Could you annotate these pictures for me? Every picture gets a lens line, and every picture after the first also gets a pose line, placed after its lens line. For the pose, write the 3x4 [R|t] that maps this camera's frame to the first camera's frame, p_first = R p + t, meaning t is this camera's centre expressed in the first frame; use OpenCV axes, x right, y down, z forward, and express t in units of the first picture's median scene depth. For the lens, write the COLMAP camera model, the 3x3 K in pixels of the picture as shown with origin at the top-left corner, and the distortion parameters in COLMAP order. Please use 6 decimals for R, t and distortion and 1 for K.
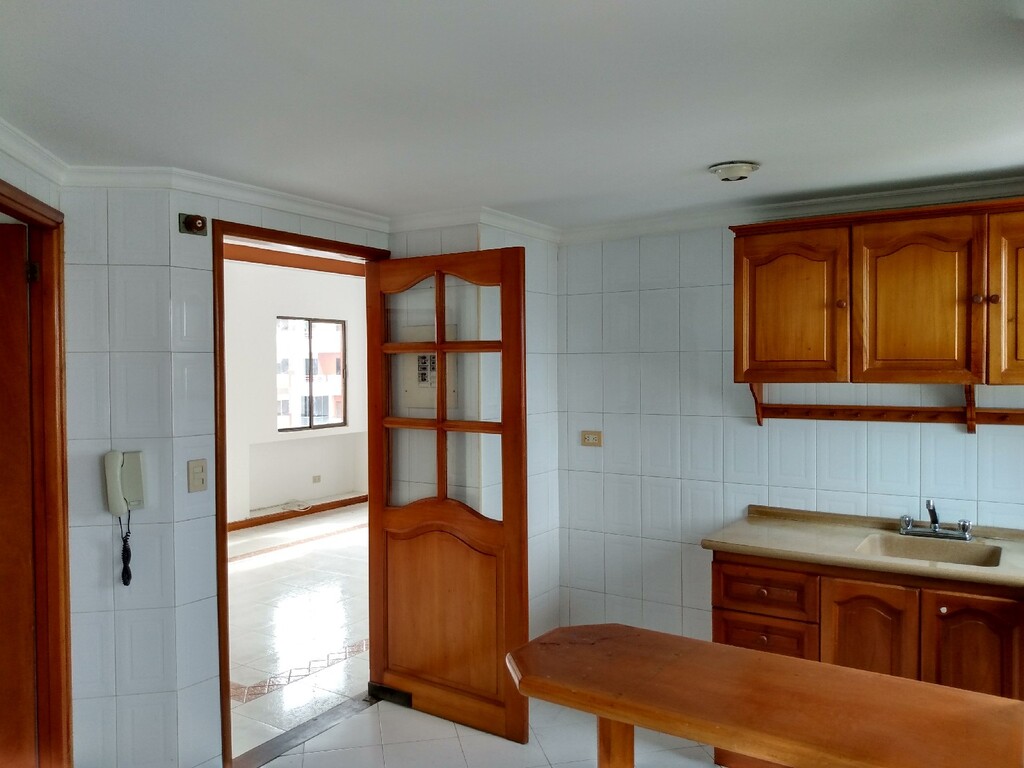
lens RADIAL K [[790.1, 0, 512.0], [0, 790.1, 384.0], [0, 0, 1]] dist [0.024775, -0.059490]
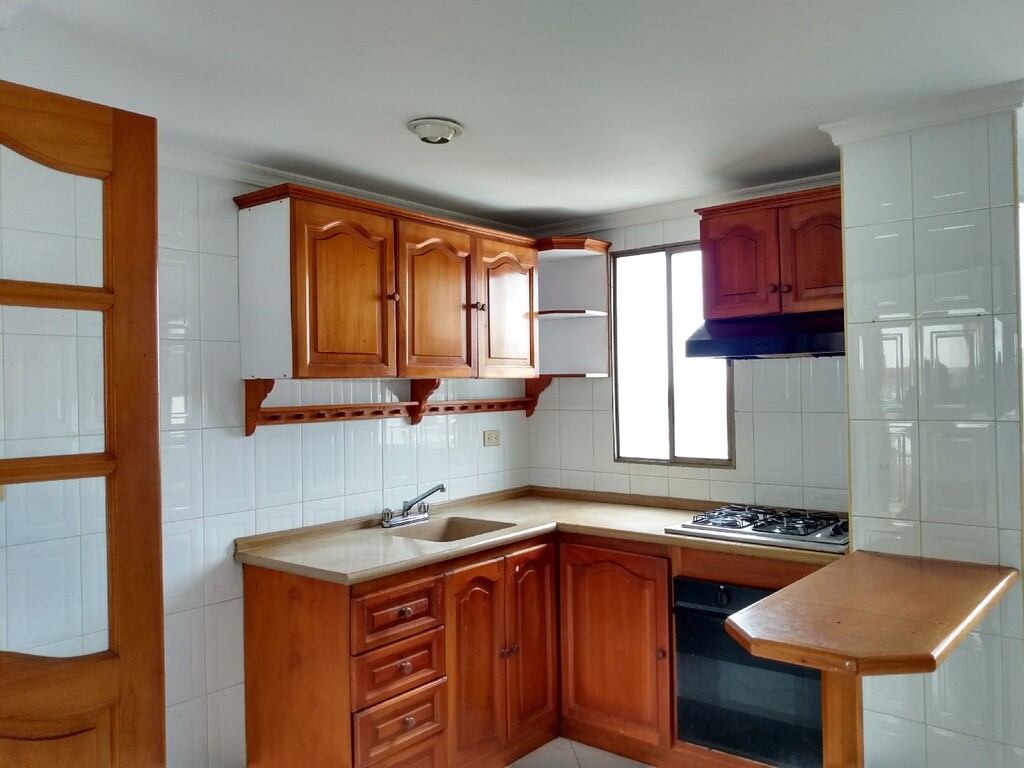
lens RADIAL K [[790.1, 0, 512.0], [0, 790.1, 384.0], [0, 0, 1]] dist [0.024775, -0.059490]
pose [[0.107518, 0.011059, 0.994142, -0.504179], [0.043243, 0.998940, -0.015789, 0.027019], [-0.993262, 0.044687, 0.106926, 0.714275]]
